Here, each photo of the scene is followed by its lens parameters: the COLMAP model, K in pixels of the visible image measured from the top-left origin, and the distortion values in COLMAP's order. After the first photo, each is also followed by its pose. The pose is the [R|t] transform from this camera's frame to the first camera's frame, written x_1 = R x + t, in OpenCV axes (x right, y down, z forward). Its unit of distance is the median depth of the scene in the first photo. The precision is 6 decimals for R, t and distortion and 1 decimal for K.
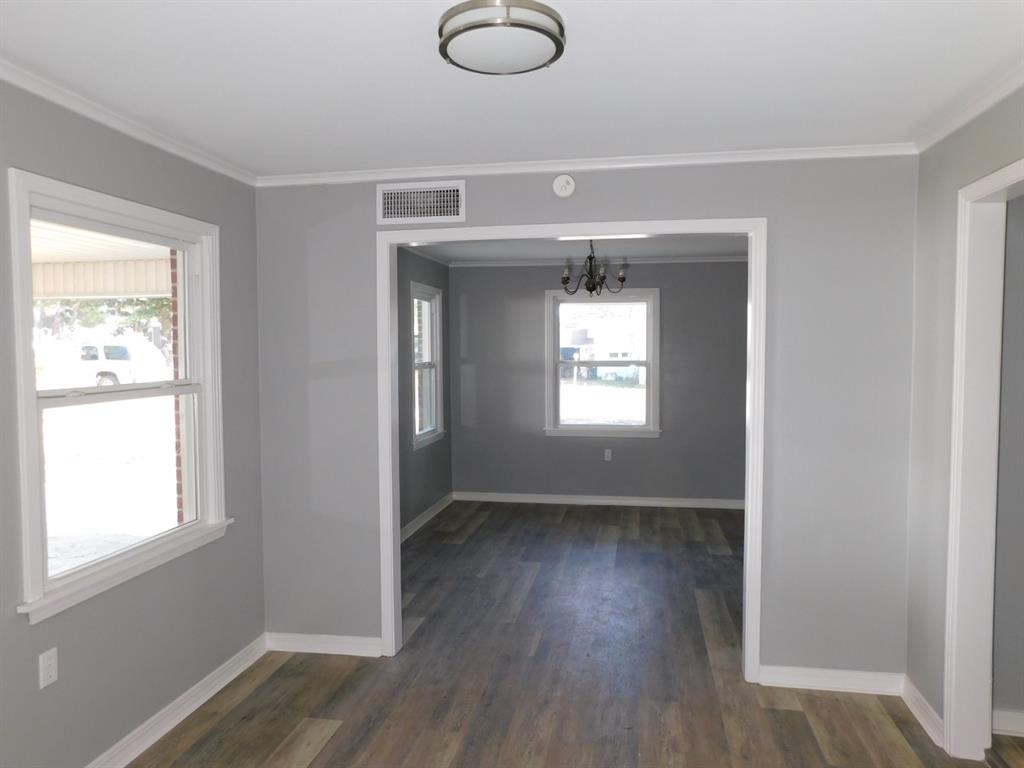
lens RADIAL K [[723.6, 0, 512.0], [0, 723.6, 384.0], [0, 0, 1]] dist [-0.000245, 0.000063]
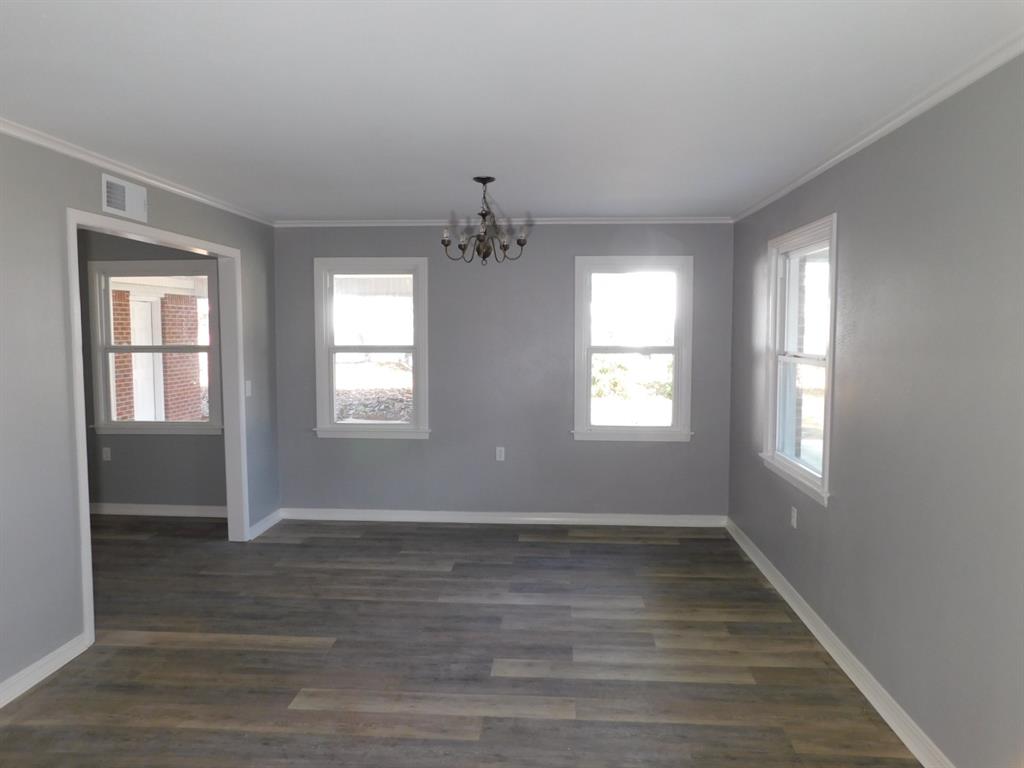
lens RADIAL K [[695.9, 0, 512.0], [0, 695.9, 384.0], [0, 0, 1]] dist [0.004098, 0.000858]
pose [[0.117290, 0.074773, -0.990279, 1.279041], [-0.053563, 0.996186, 0.068875, -0.067799], [0.991652, 0.044964, 0.120847, 1.389128]]
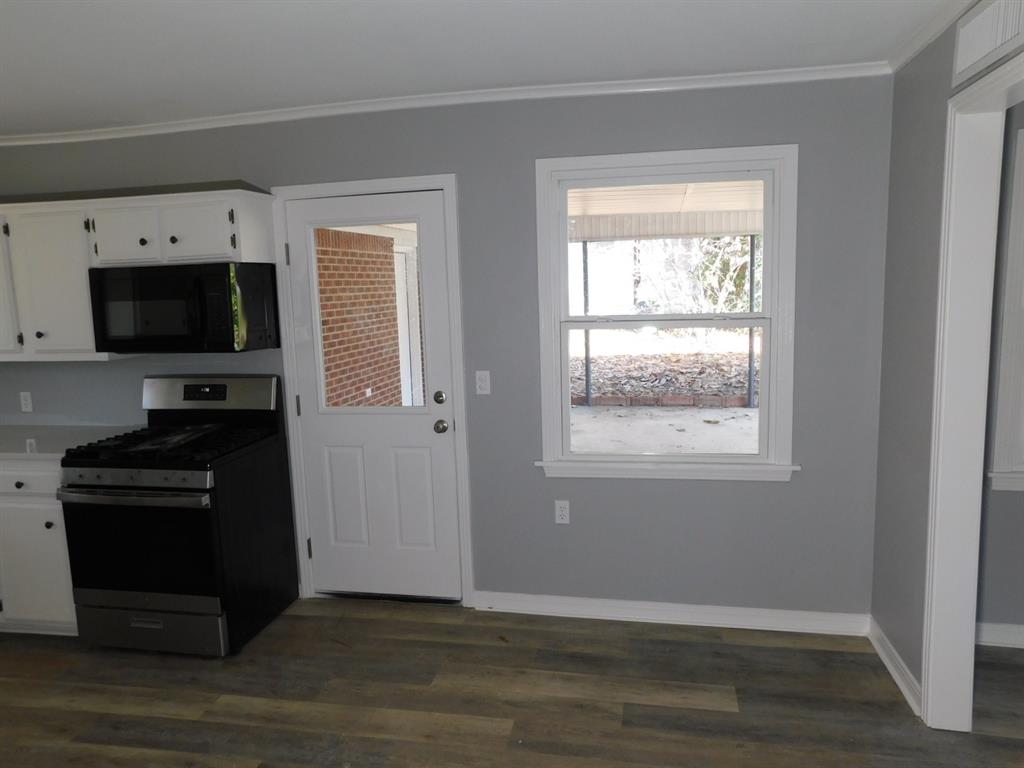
lens RADIAL K [[723.6, 0, 512.0], [0, 723.6, 384.0], [0, 0, 1]] dist [-0.000245, 0.000063]
pose [[-0.025504, 0.137040, -0.990237, 0.490044], [-0.021150, 0.990264, 0.137589, -0.033238], [0.999451, 0.024453, -0.022357, 0.619866]]
